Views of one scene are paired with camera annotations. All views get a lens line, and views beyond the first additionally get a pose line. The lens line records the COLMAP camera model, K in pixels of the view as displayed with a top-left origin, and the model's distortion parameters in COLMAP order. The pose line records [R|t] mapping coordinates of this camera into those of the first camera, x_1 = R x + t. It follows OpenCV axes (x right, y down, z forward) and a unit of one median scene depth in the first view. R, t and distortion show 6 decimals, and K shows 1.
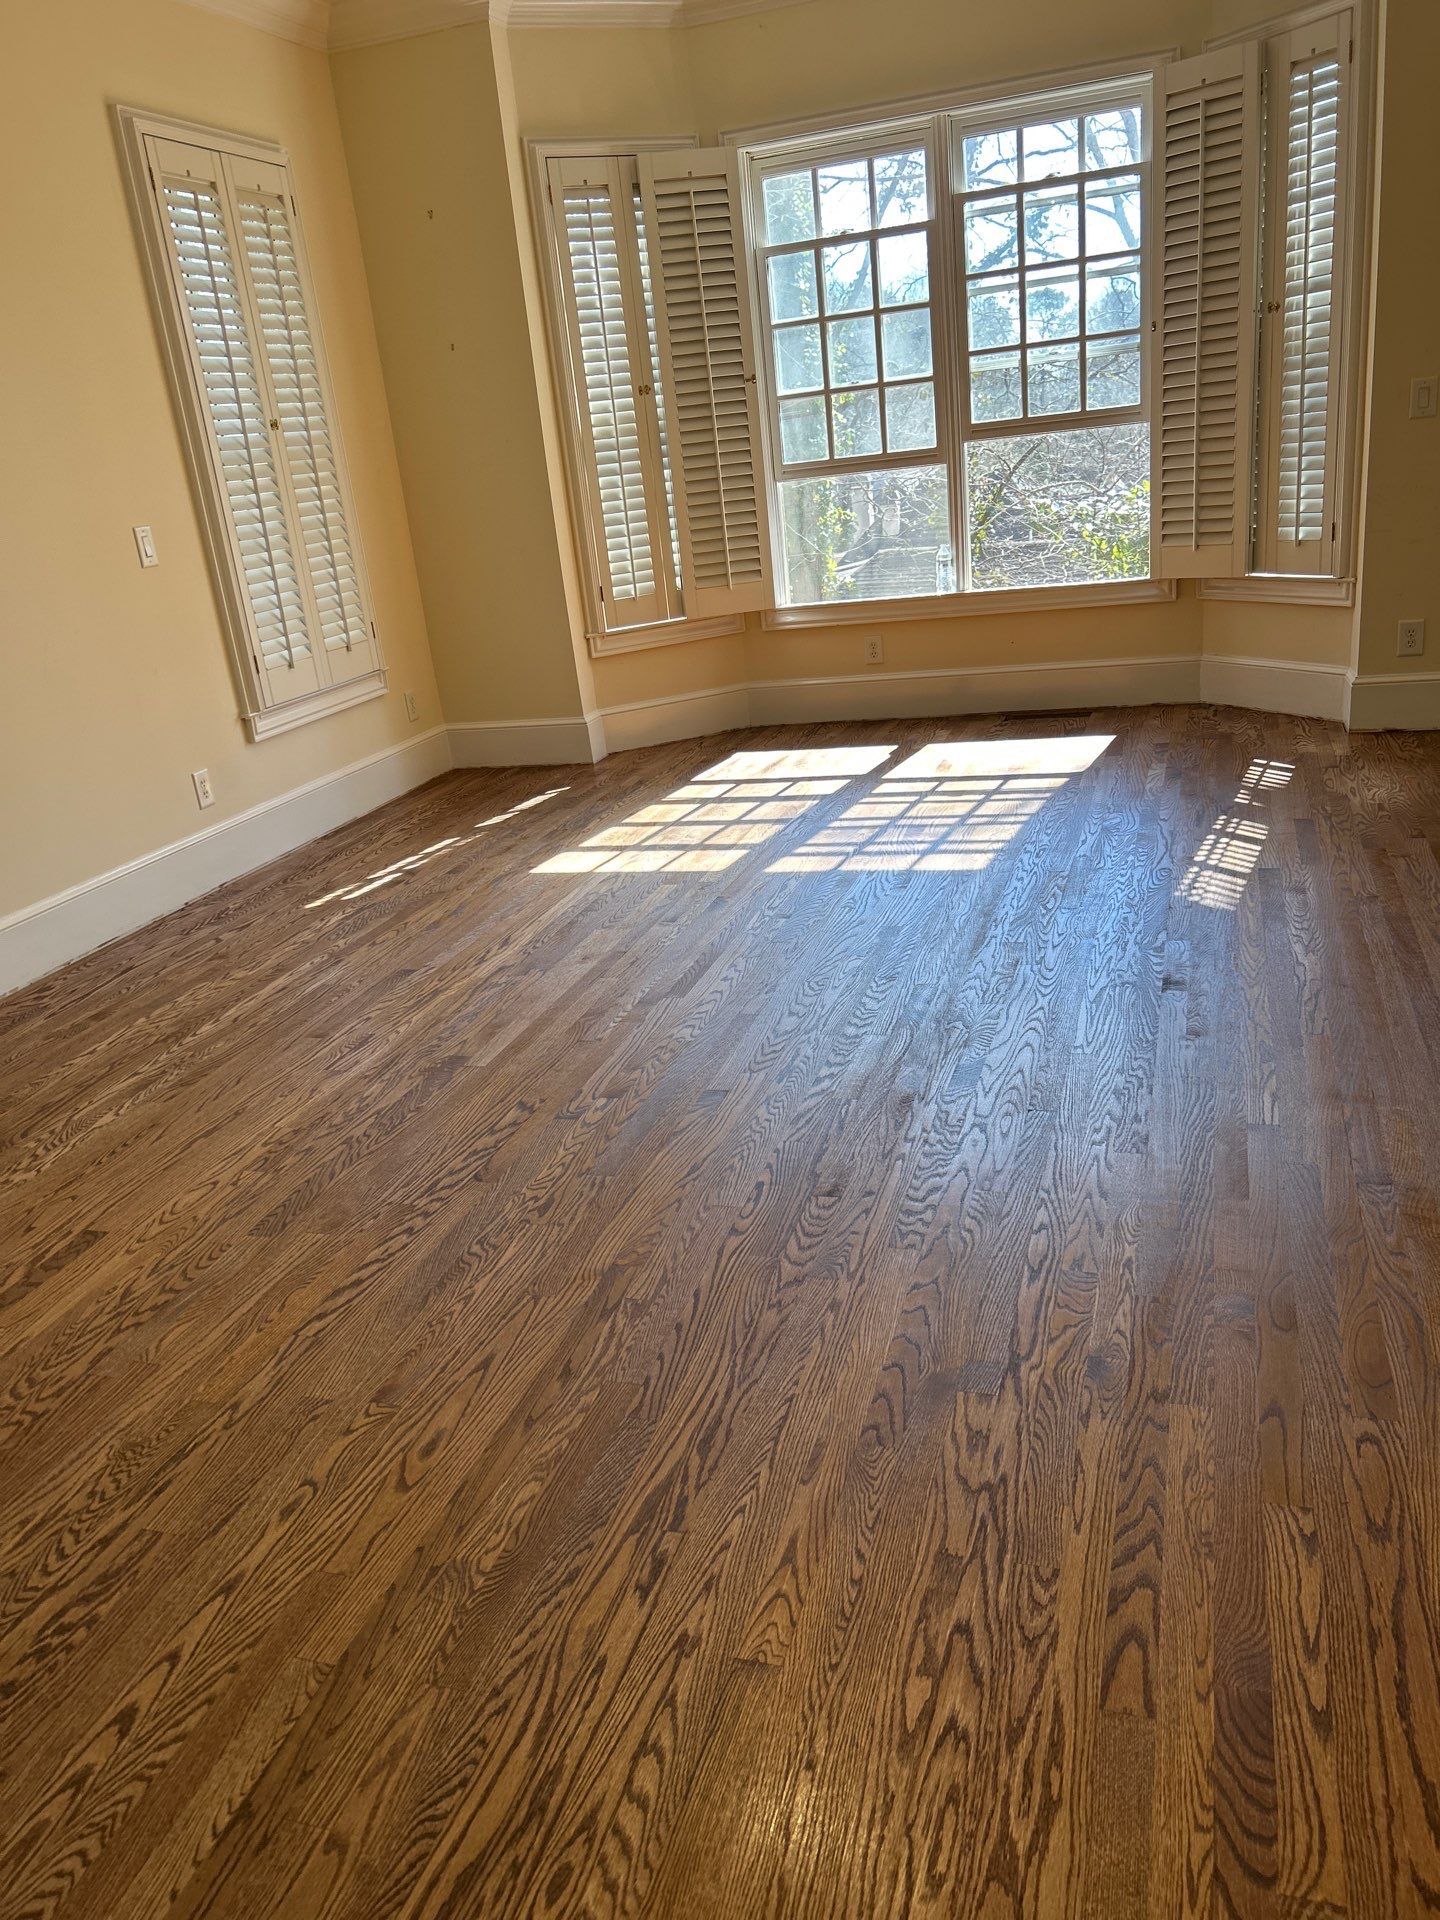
lens RADIAL K [[1439.7, 0, 720.0], [0, 1439.7, 960.0], [0, 0, 1]] dist [0.073618, -0.037975]
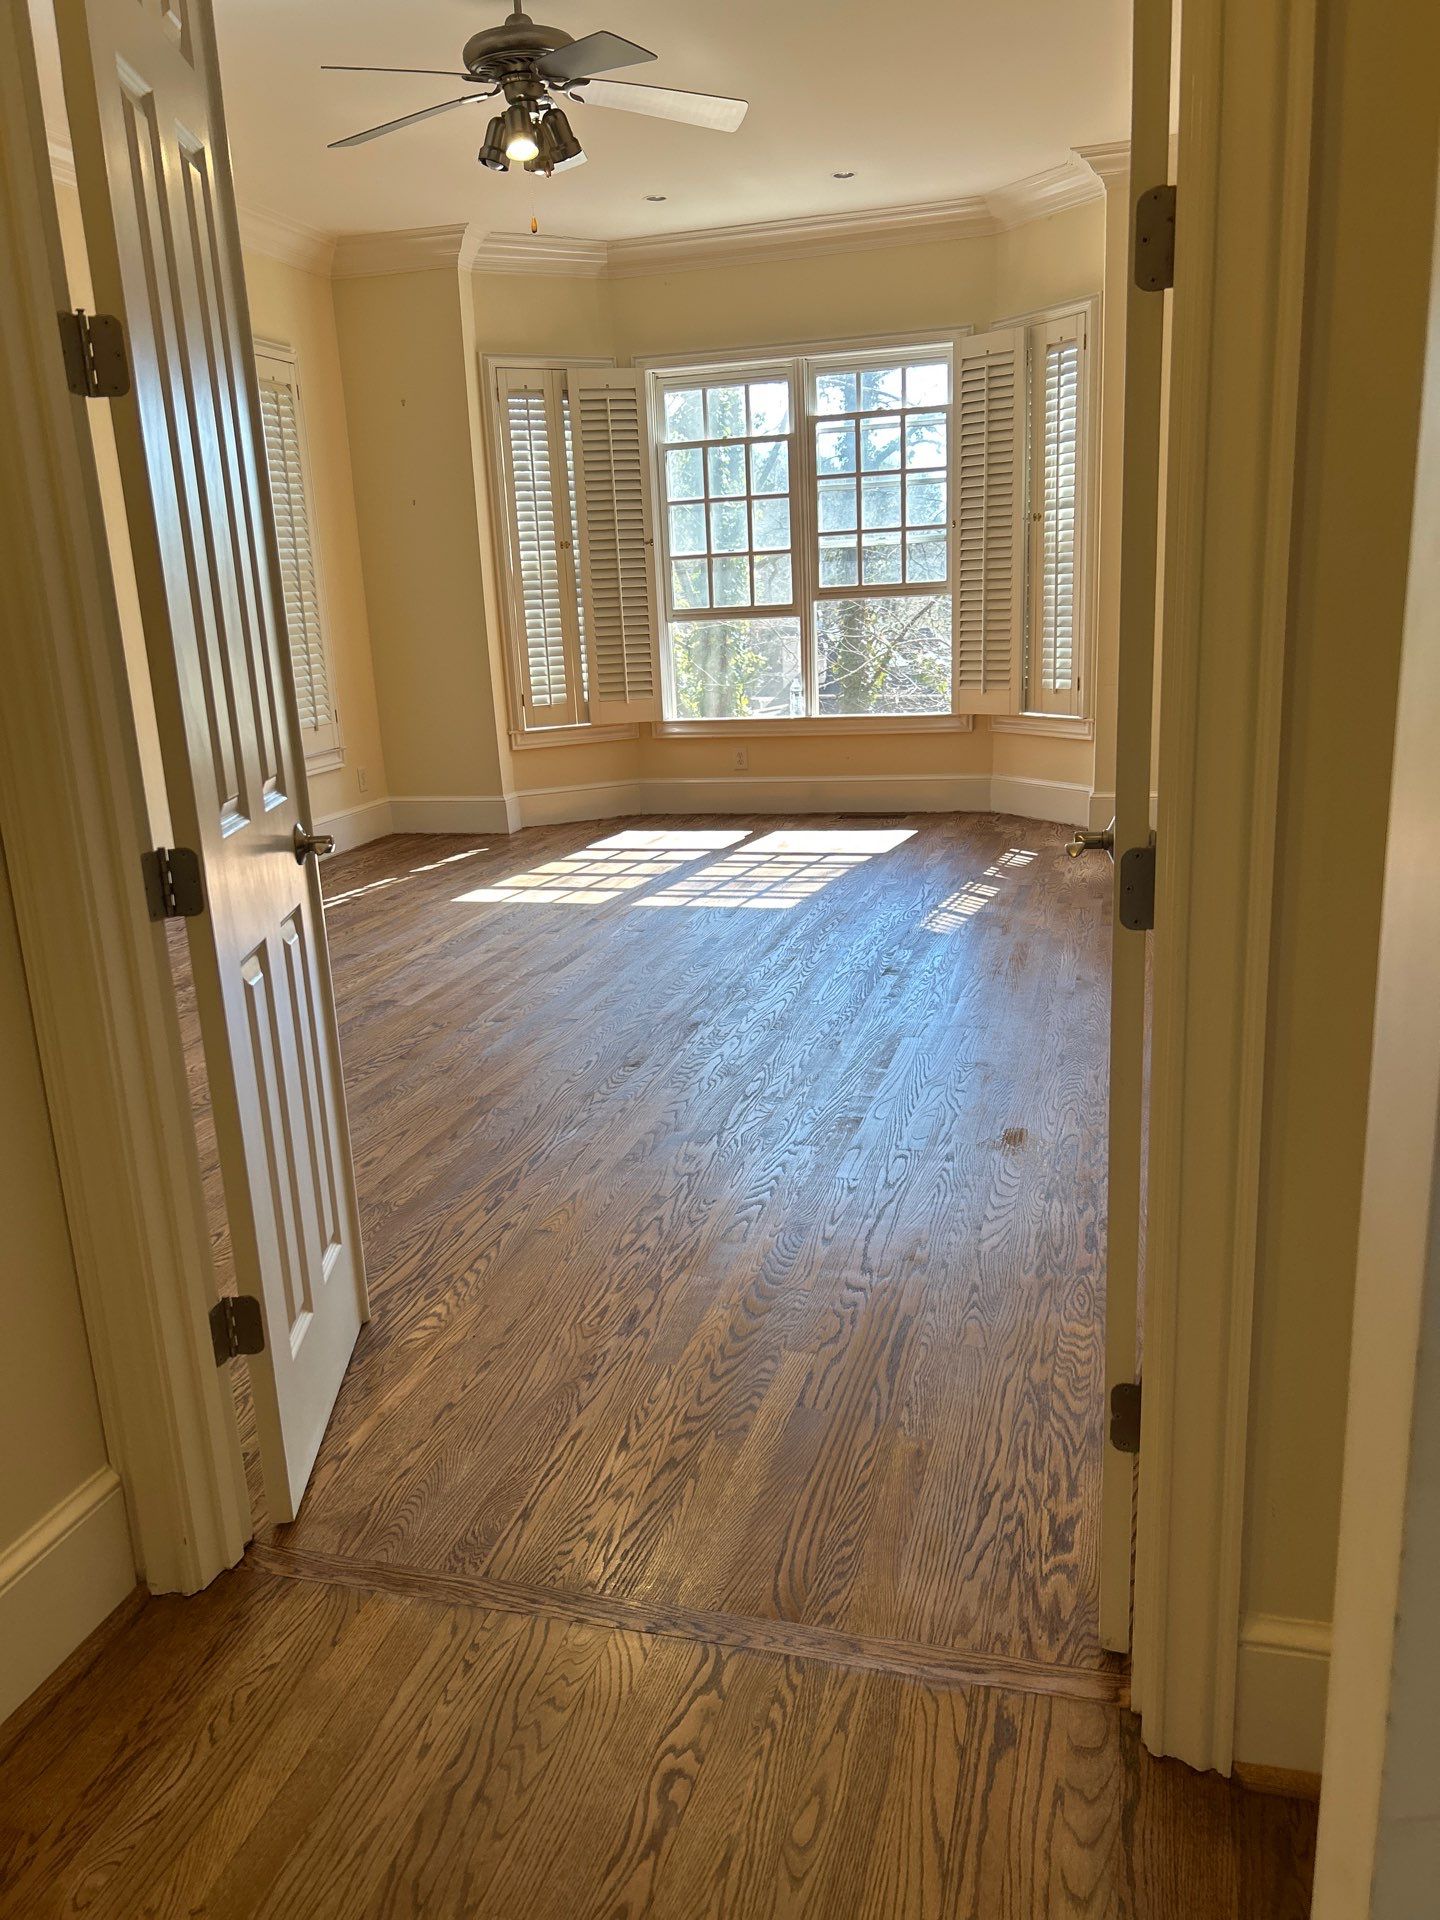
lens RADIAL K [[1447.1, 0, 714.2], [0, 1447.1, 957.3], [0, 0, 1]] dist [0.163961, -0.194662]
pose [[0.997794, 0.048840, 0.044954, 0.043231], [-0.044330, 0.994358, -0.096366, 0.095179], [-0.049407, 0.094161, 0.994330, -0.278406]]
